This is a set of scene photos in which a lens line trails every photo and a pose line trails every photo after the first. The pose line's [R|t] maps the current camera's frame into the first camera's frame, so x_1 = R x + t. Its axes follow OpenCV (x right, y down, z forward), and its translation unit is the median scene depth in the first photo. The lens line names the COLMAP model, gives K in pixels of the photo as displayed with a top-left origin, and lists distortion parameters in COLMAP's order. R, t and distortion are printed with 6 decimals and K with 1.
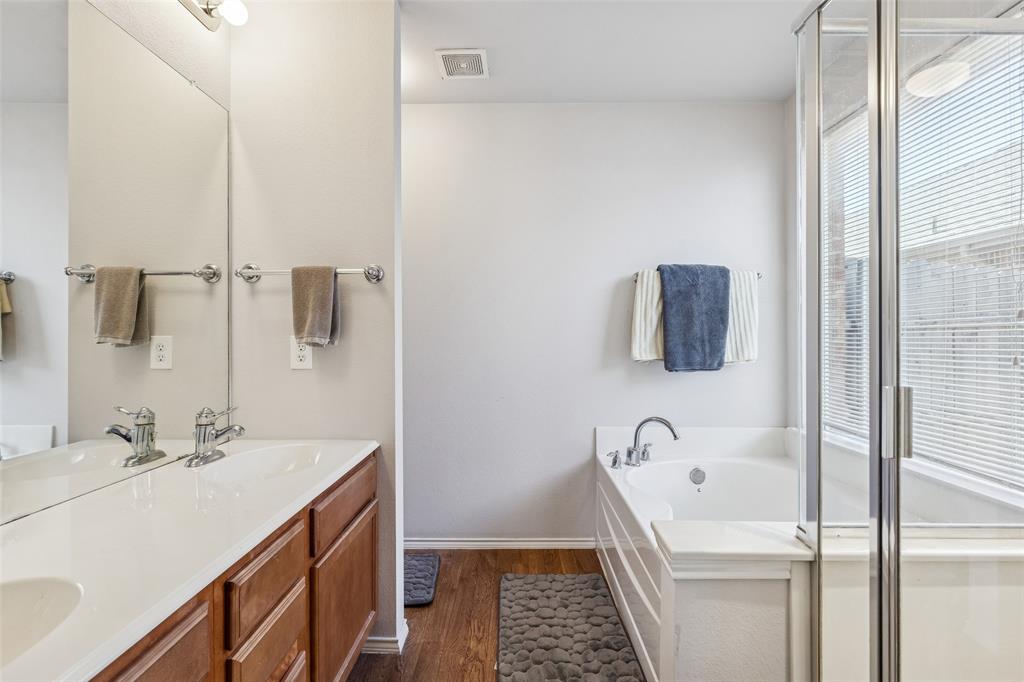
lens RADIAL K [[507.1, 0, 511.5], [0, 507.1, 341.2], [0, 0, 1]] dist [0.003188, -0.000687]
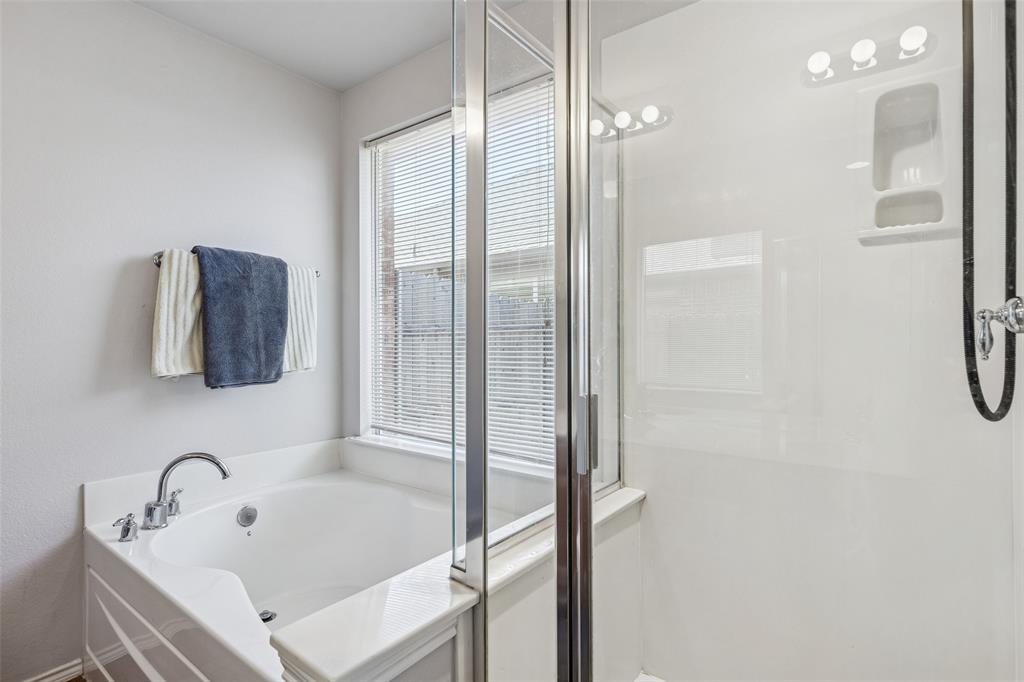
lens RADIAL K [[507.1, 0, 513.8], [0, 507.1, 336.7], [0, 0, 1]] dist [0.003188, -0.000687]
pose [[0.596484, 0.004506, 0.802612, -0.027857], [0.009196, 0.999880, -0.012448, -0.003596], [-0.802572, 0.014806, 0.596371, 0.186659]]
